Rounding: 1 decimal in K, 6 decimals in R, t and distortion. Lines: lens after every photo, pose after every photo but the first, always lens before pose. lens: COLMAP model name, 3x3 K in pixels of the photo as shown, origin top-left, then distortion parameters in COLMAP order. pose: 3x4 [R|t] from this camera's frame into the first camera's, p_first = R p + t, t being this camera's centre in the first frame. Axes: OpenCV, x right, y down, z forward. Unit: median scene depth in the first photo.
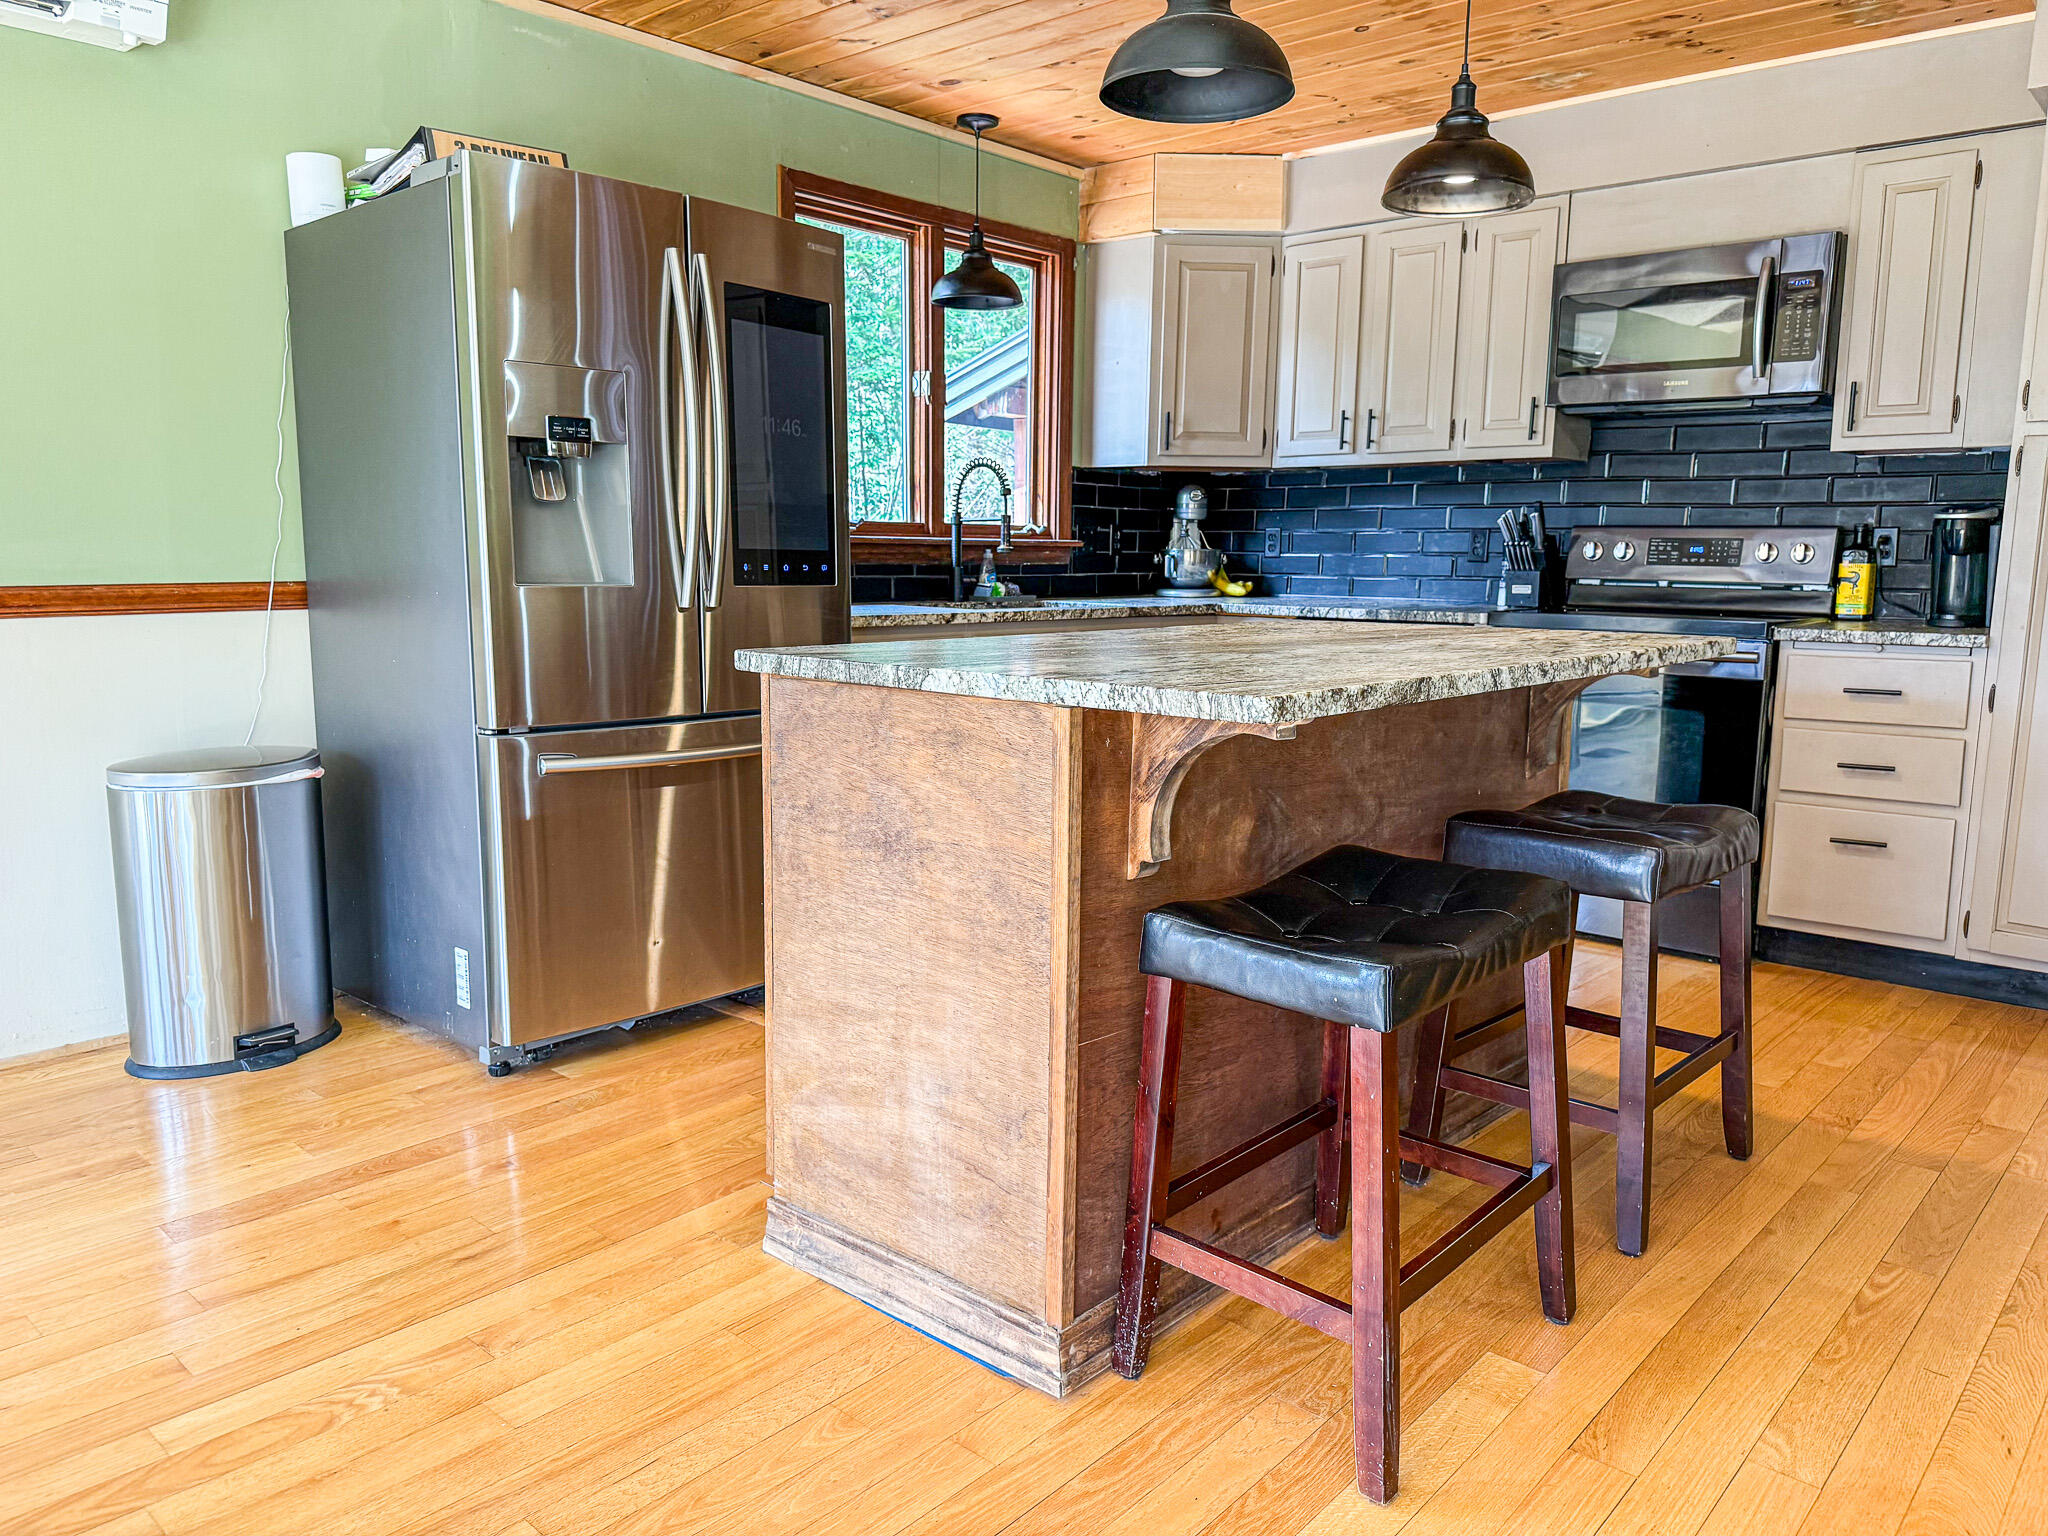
lens RADIAL K [[1439.8, 0, 1019.5], [0, 1439.8, 763.8], [0, 0, 1]] dist [0.069593, -0.086299]
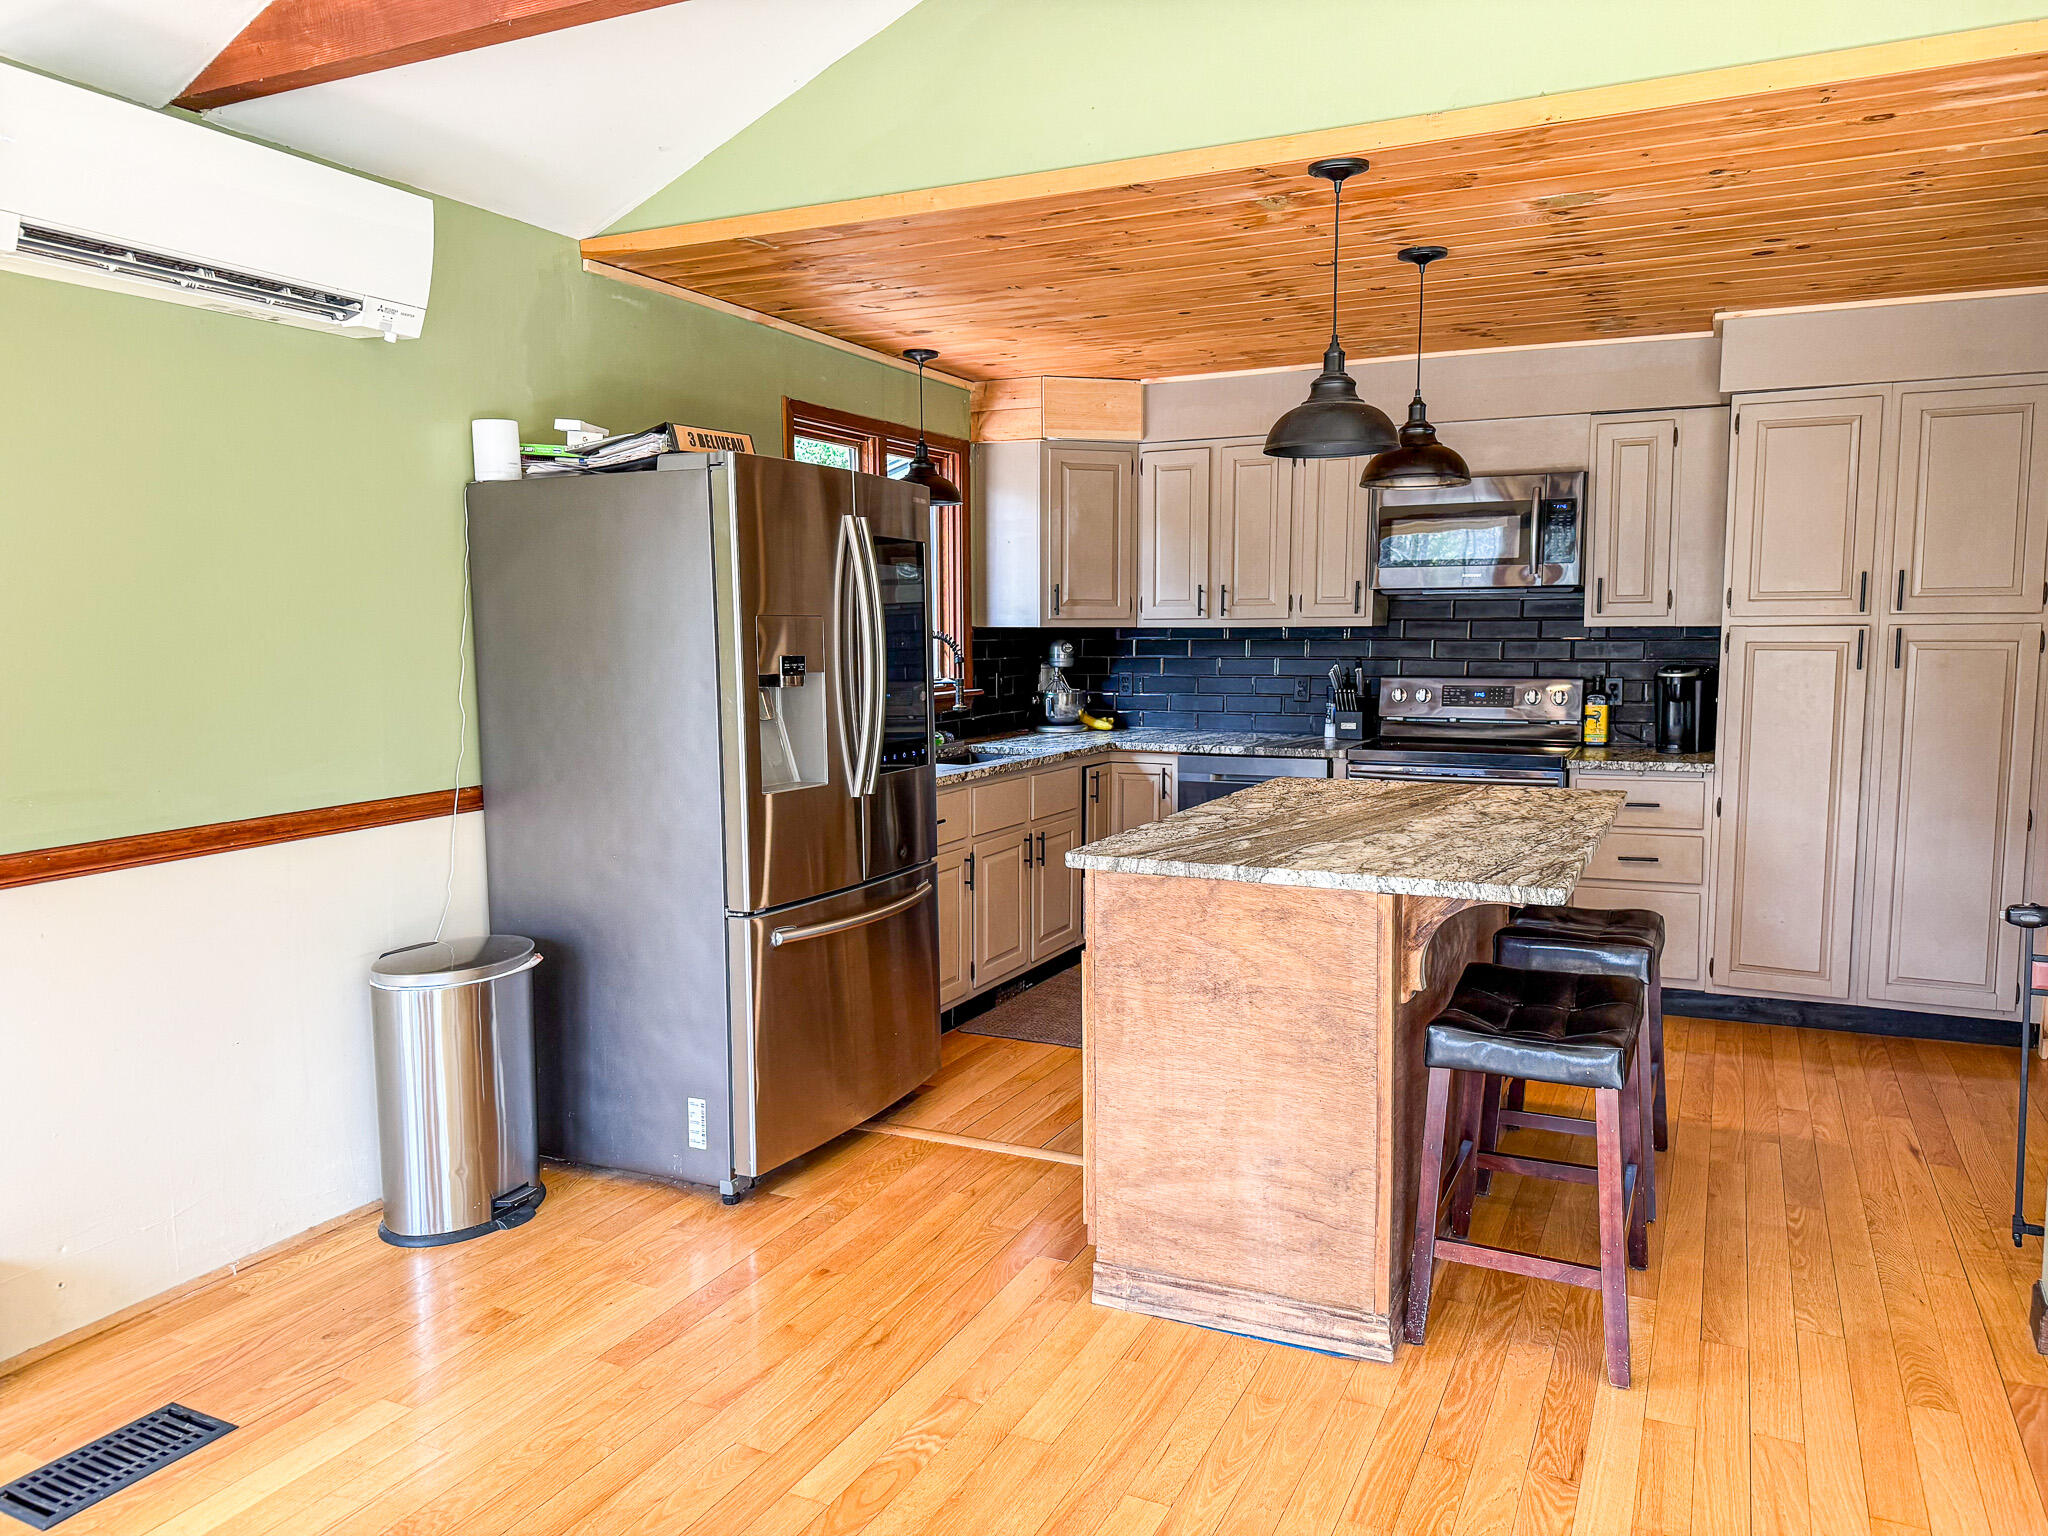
lens RADIAL K [[1439.8, 0, 1004.7], [0, 1439.8, 769.9], [0, 0, 1]] dist [0.069593, -0.086299]
pose [[0.961848, -0.046465, 0.269609, -0.444694], [0.058614, 0.997588, -0.037183, -0.080024], [-0.267231, 0.051567, 0.962252, -0.210612]]
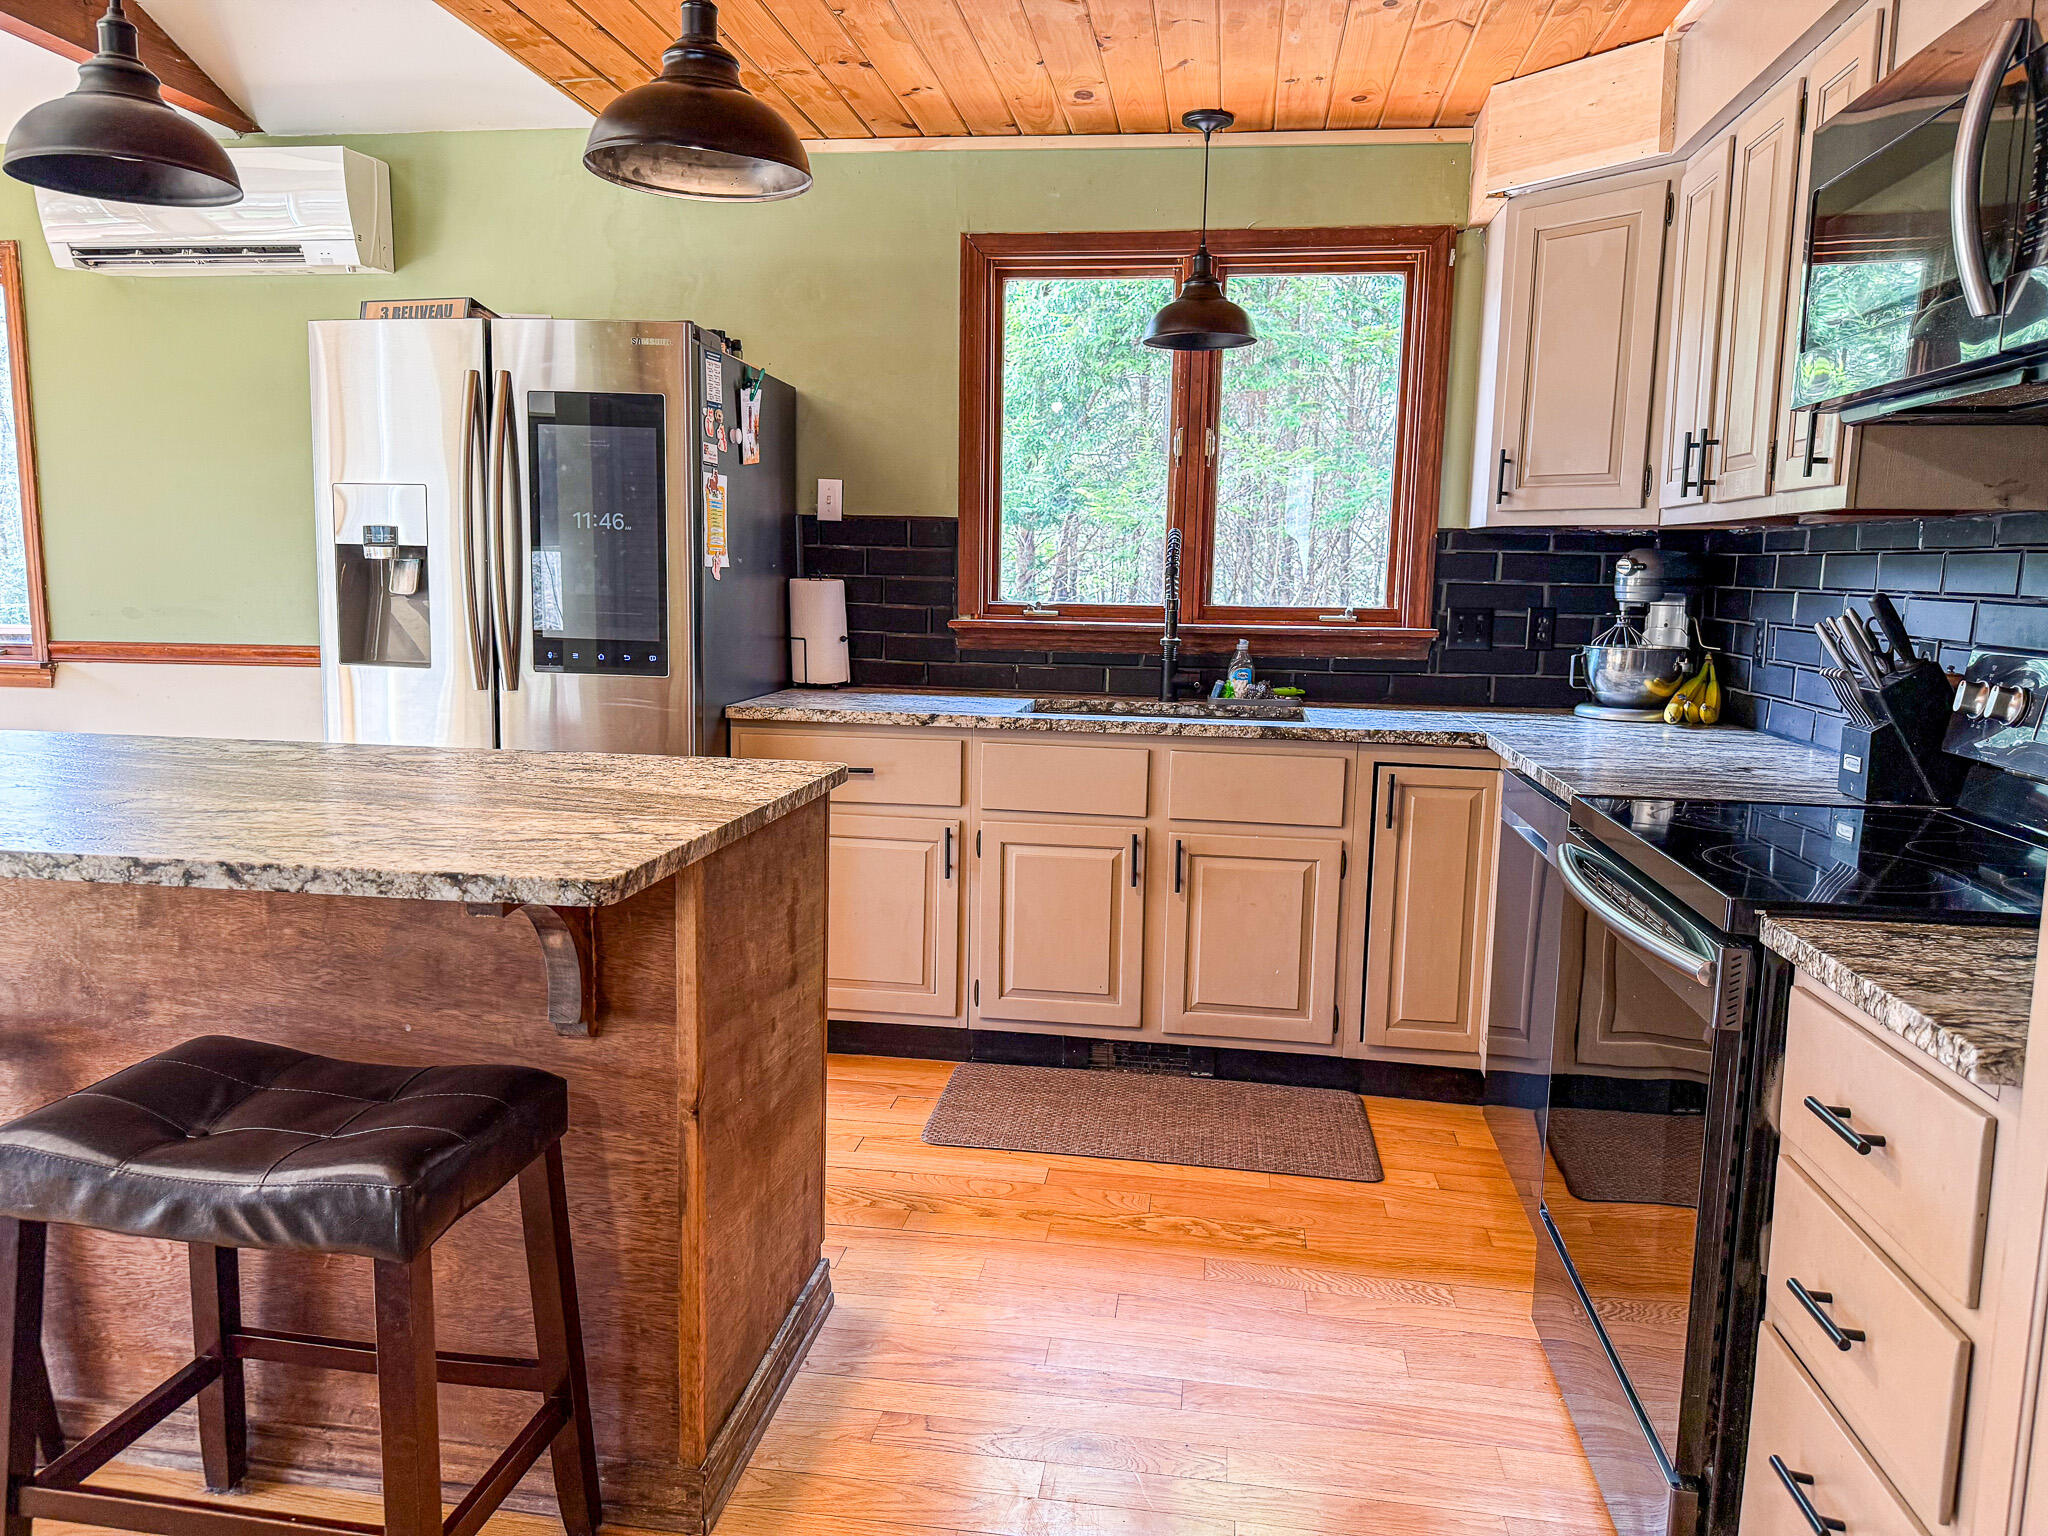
lens RADIAL K [[1439.8, 0, 1055.4], [0, 1439.8, 773.1], [0, 0, 1]] dist [0.069593, -0.086299]
pose [[0.556918, 0.114133, -0.822688, 0.945509], [-0.134140, 0.989870, 0.046520, -0.157205], [0.819664, 0.084448, 0.566586, 0.745314]]
